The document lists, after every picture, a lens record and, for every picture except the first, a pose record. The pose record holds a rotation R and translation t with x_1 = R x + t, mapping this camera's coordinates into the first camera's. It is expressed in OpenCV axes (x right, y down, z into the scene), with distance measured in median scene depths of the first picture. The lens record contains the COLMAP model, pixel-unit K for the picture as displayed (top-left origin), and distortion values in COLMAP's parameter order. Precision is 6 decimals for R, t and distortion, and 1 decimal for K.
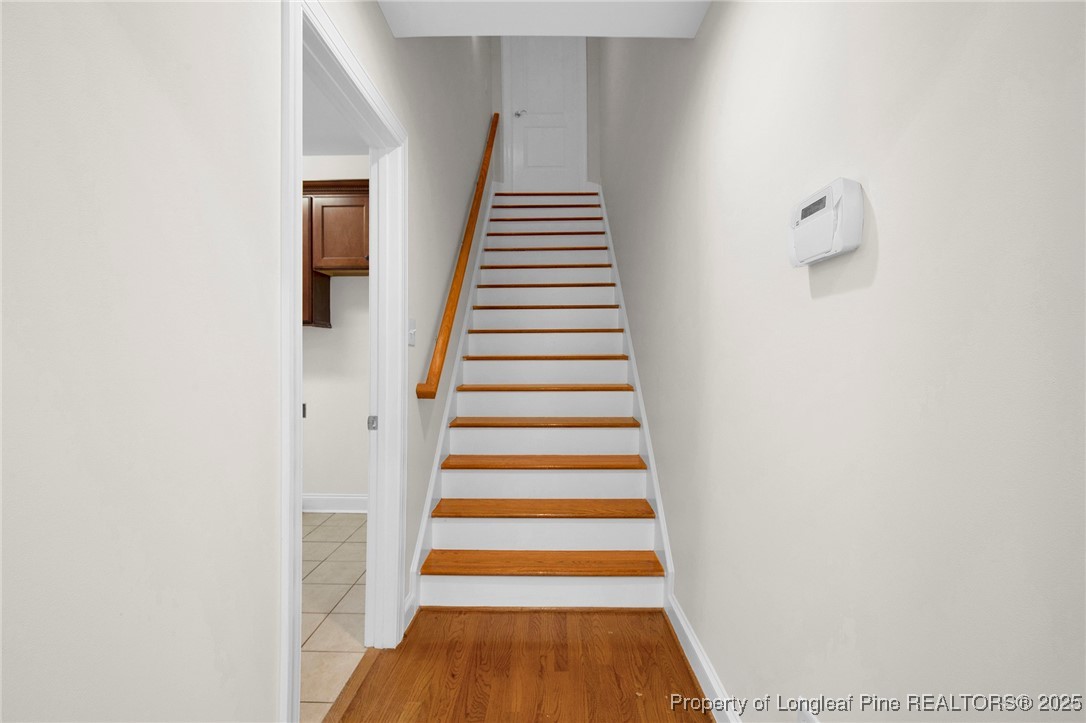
lens RADIAL K [[519.0, 0, 543.4], [0, 519.0, 357.6], [0, 0, 1]] dist [-0.028977, 0.002309]
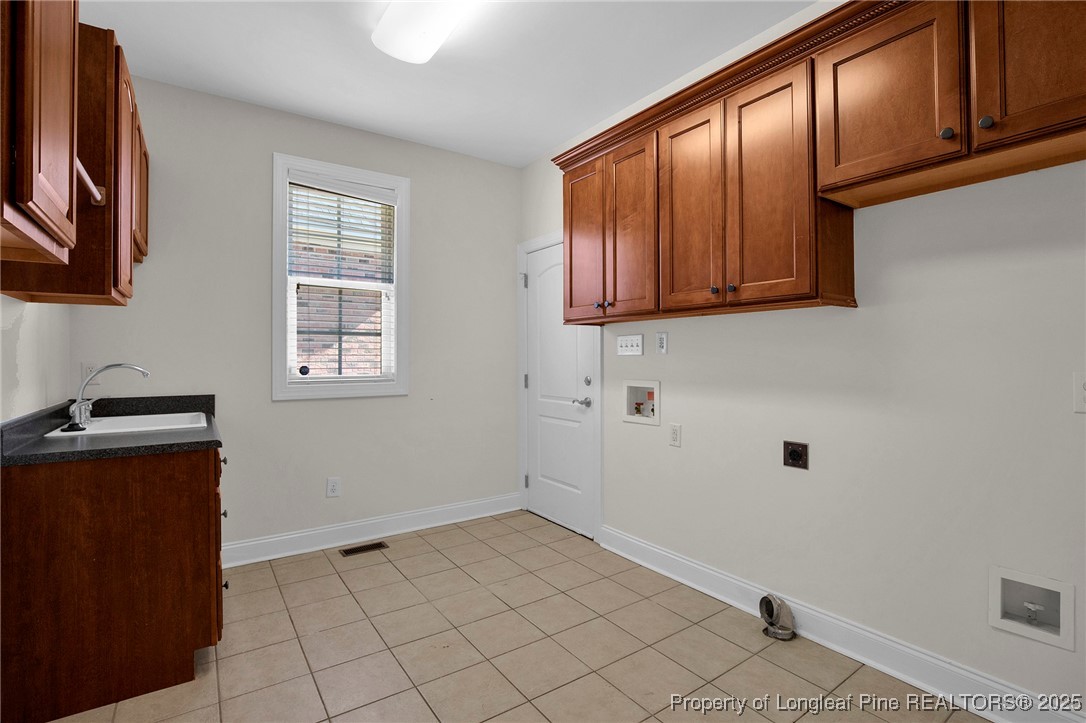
lens RADIAL K [[519.0, 0, 543.3], [0, 519.0, 361.0], [0, 0, 1]] dist [-0.028977, 0.002309]
pose [[0.605452, -0.001531, -0.795880, -0.205887], [-0.001745, 0.999993, -0.003251, -0.003567], [0.795880, 0.003357, 0.605445, 0.474723]]
